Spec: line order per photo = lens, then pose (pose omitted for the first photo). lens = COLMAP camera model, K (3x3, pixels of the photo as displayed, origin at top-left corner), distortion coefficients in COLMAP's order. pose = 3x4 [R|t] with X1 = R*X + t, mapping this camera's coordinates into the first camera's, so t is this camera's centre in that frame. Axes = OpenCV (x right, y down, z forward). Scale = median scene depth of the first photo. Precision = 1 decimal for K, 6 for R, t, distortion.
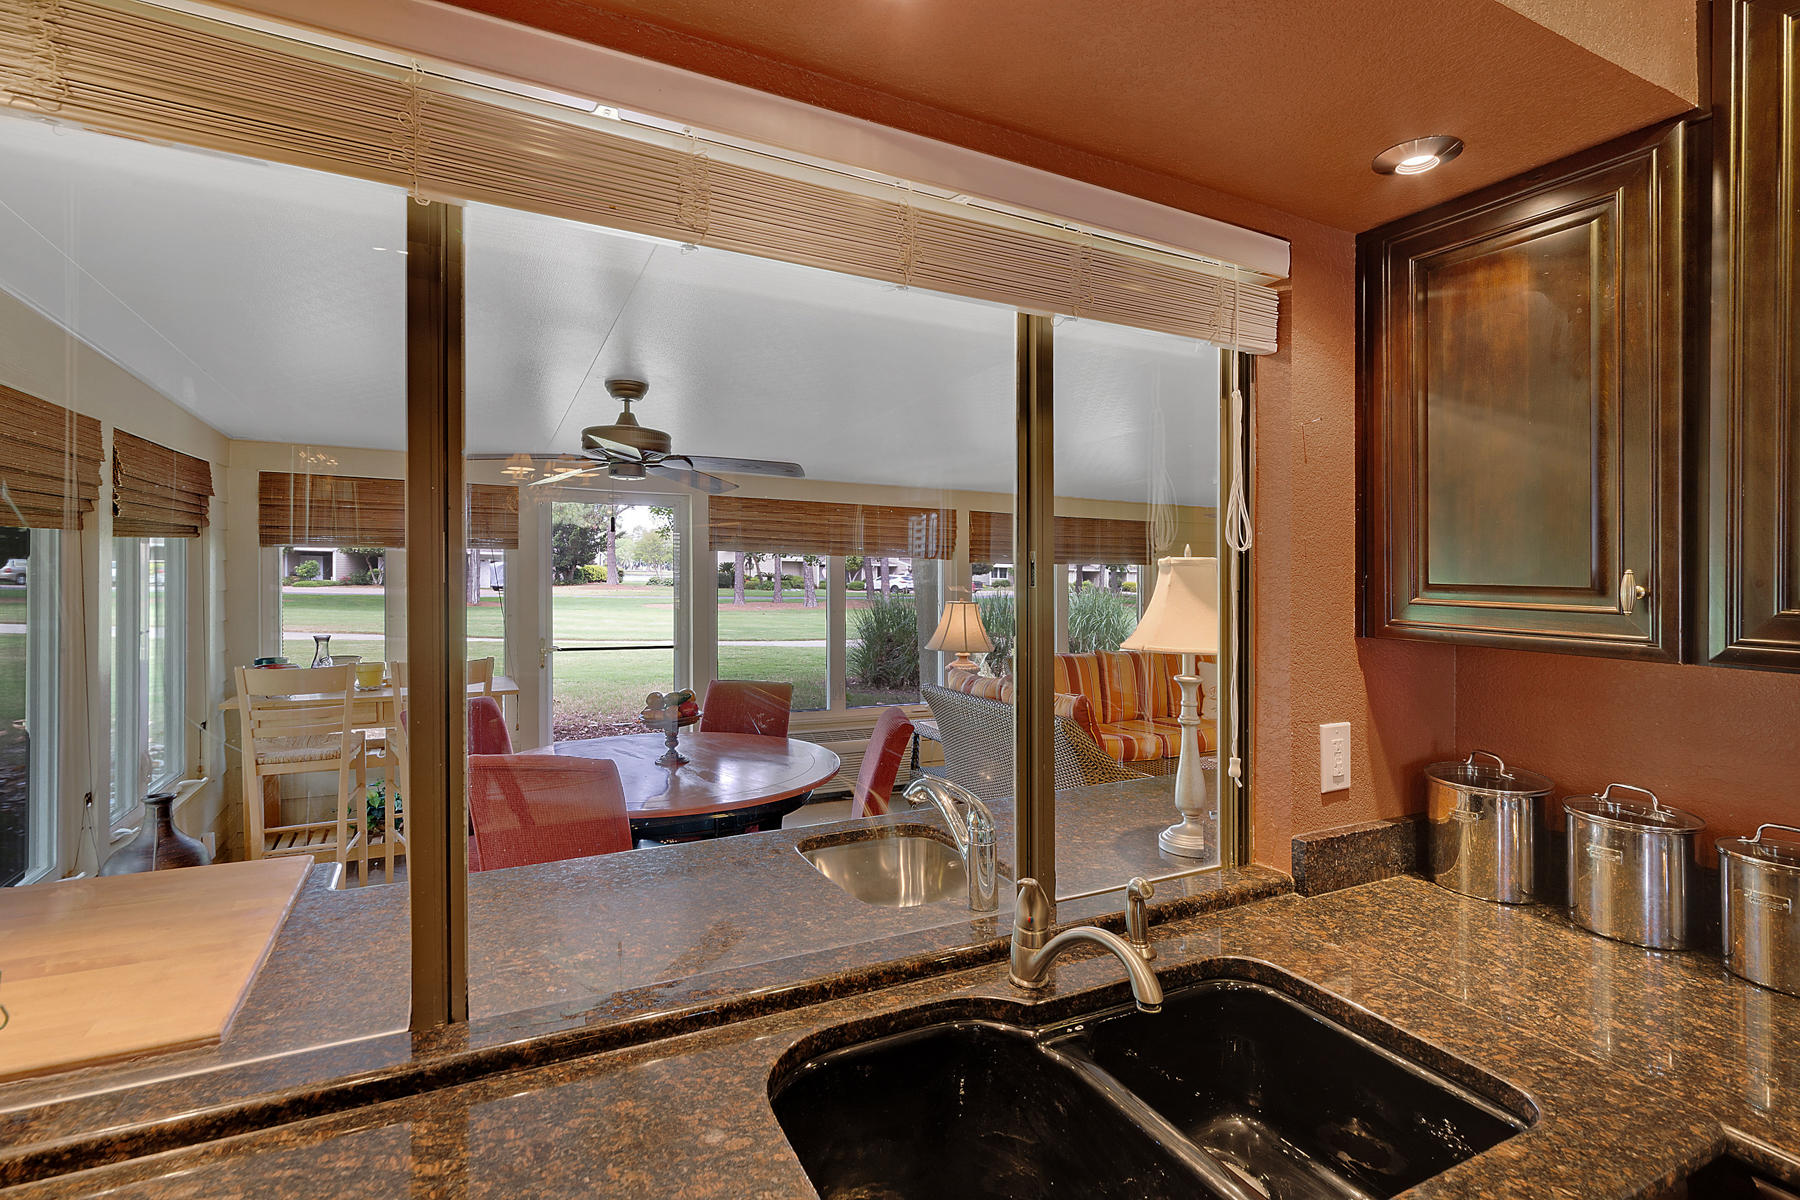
lens RADIAL K [[839.0, 0, 900.0], [0, 839.0, 600.0], [0, 0, 1]] dist [-0.000567, -0.000051]
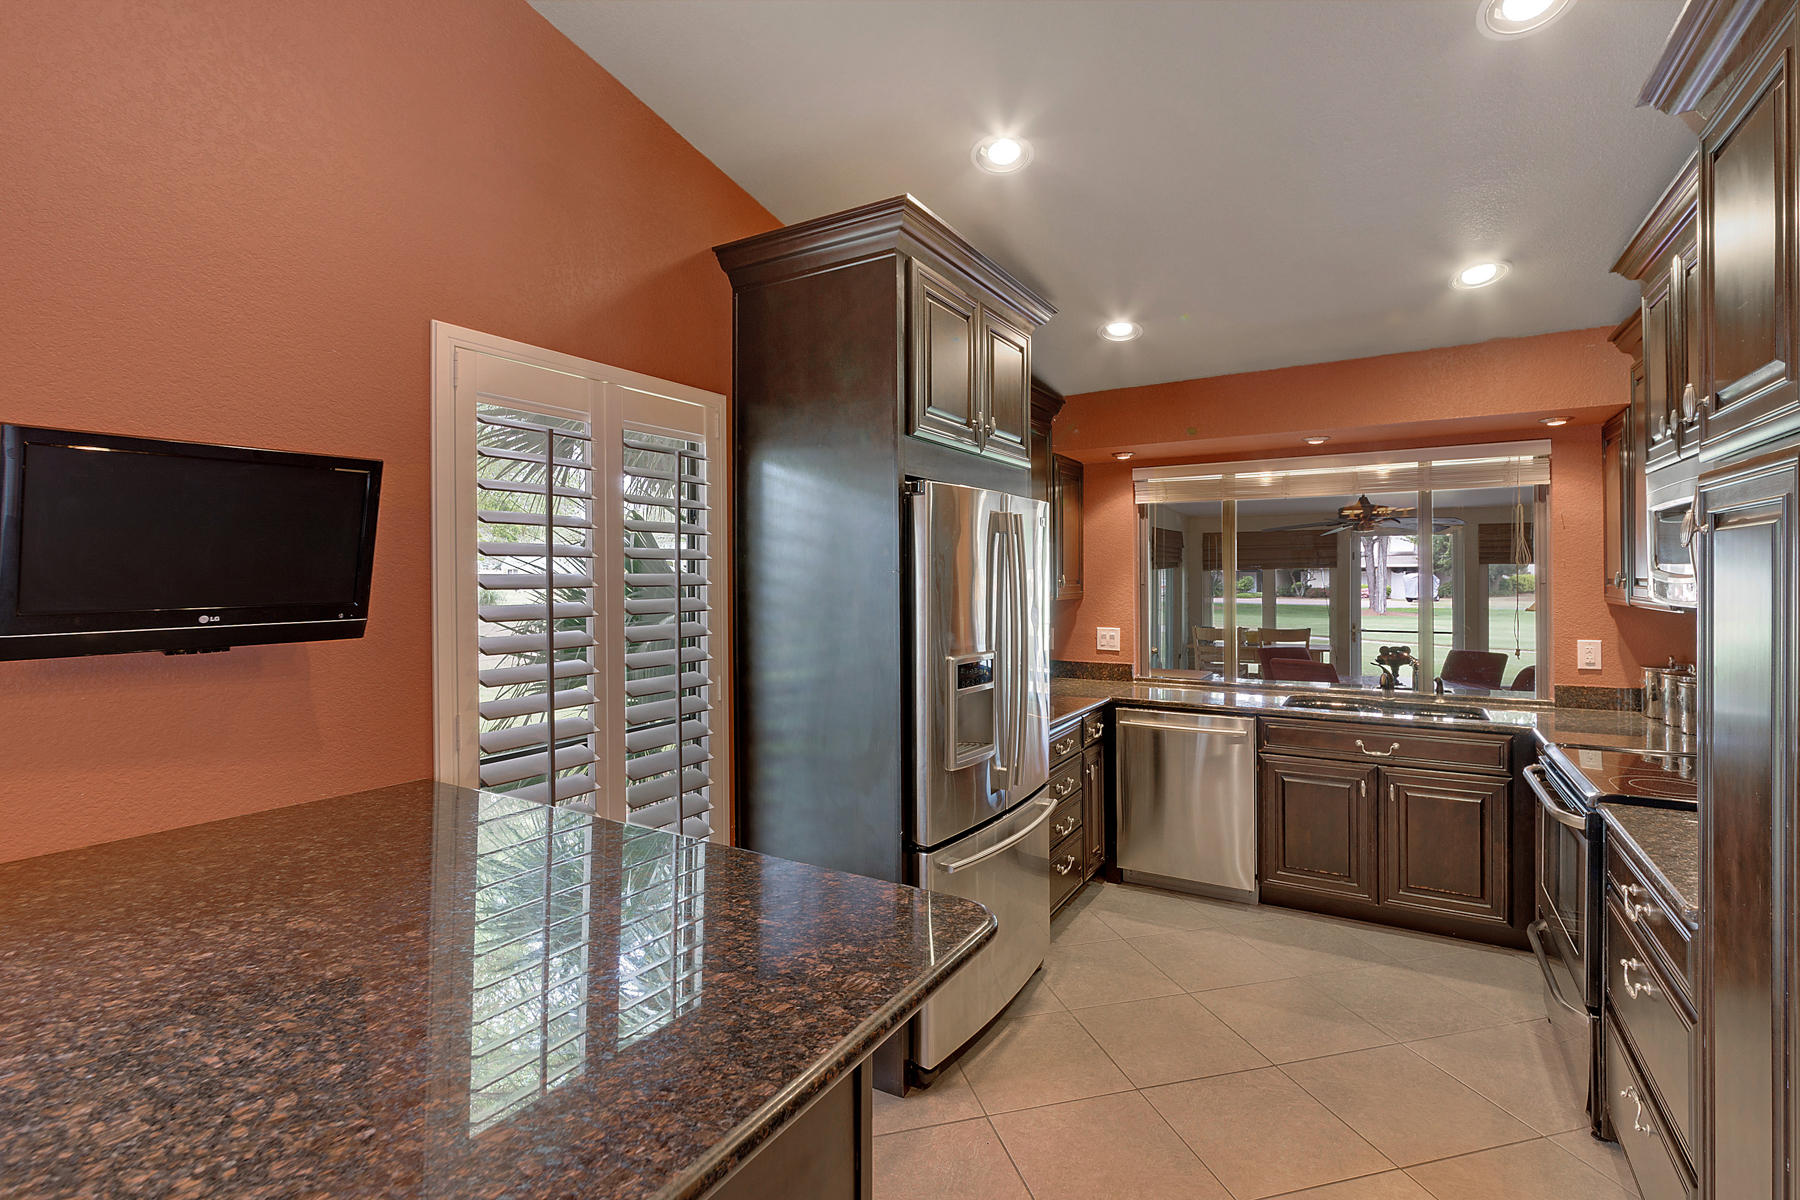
lens RADIAL K [[801.6, 0, 901.4], [0, 801.6, 575.9], [0, 0, 1]] dist [0.001982, 0.000374]
pose [[0.523172, -0.021005, -0.851968, 0.504488], [-0.016381, 0.999264, -0.034696, 0.027572], [0.852069, 0.032108, 0.522443, -0.629194]]
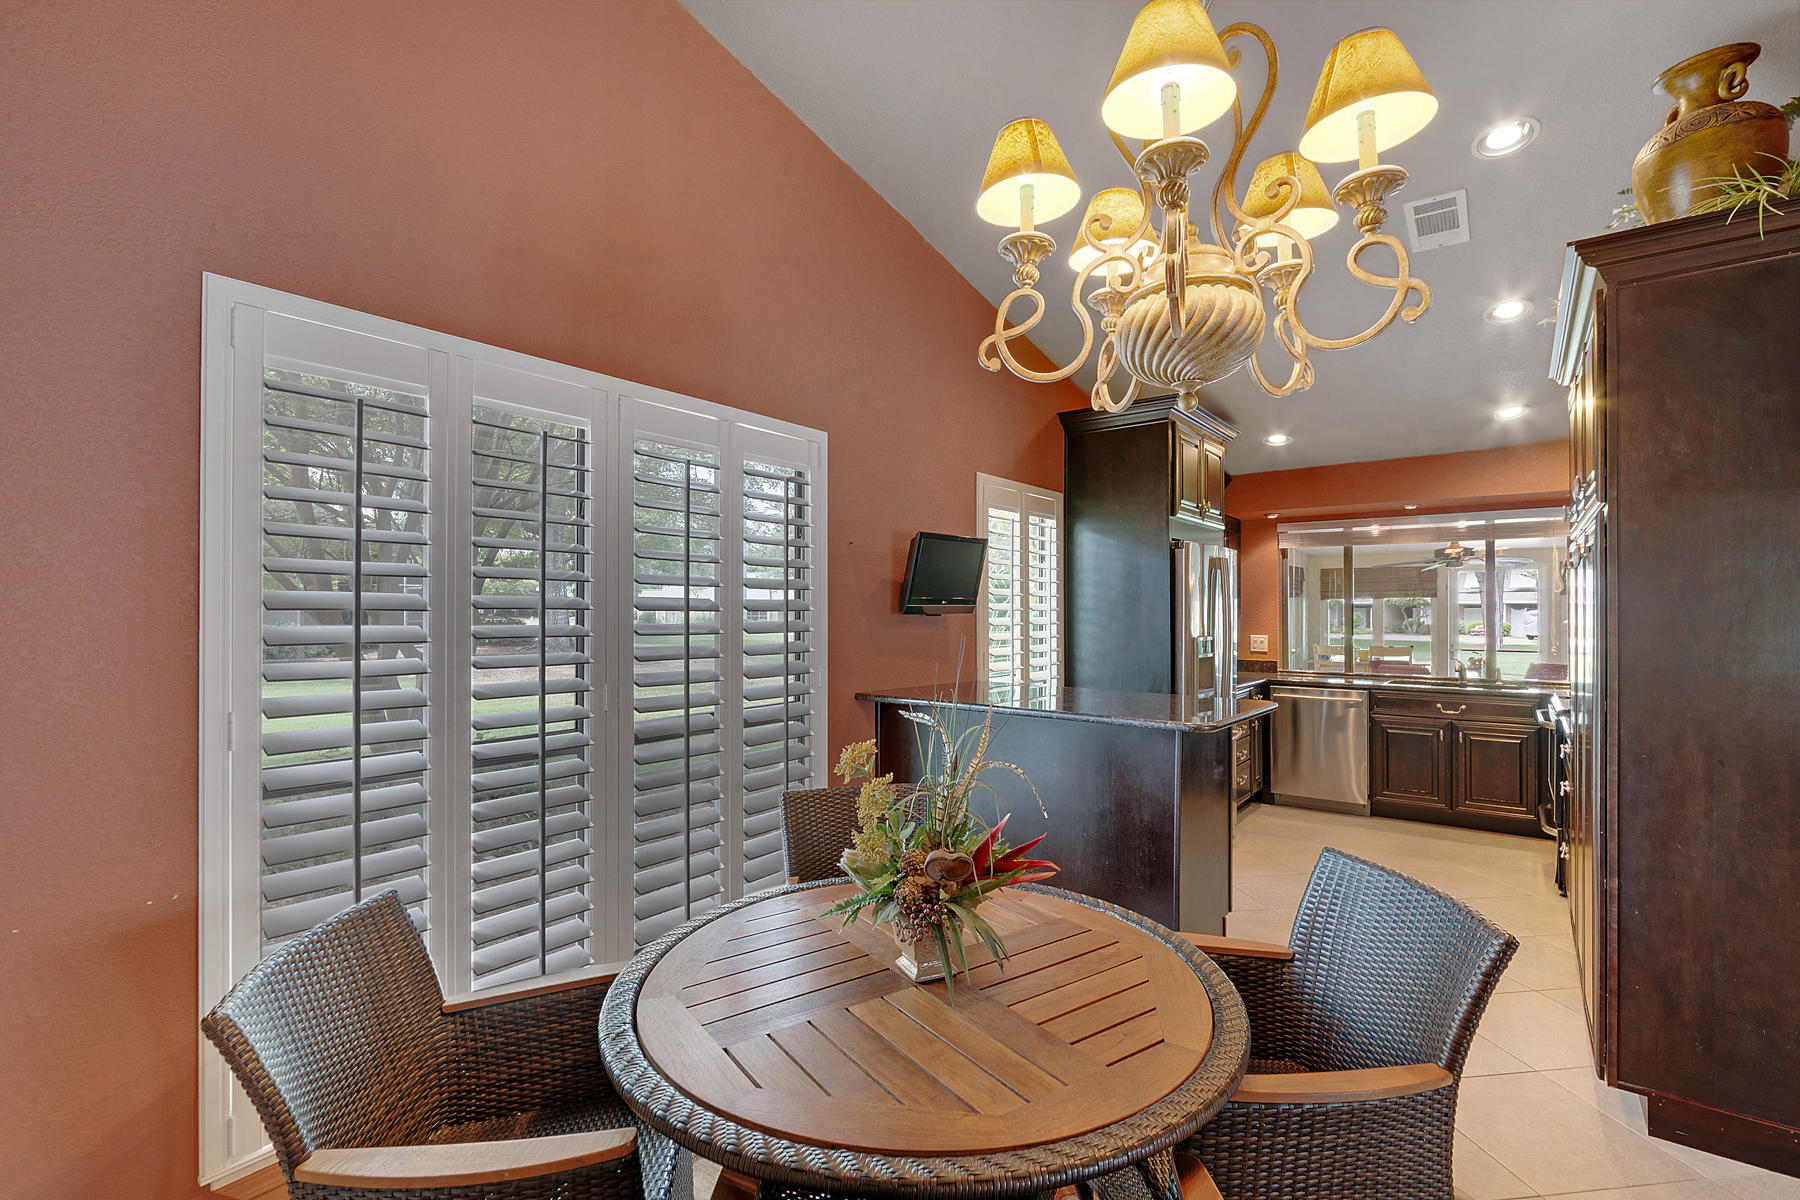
lens RADIAL K [[789.3, 0, 917.4], [0, 789.3, 599.1], [0, 0, 1]] dist [-0.001039, -0.000195]
pose [[0.435168, -0.030093, -0.899846, 0.786901], [-0.026929, 0.998559, -0.046417, 0.070585], [0.899946, 0.044431, 0.433731, -1.043750]]
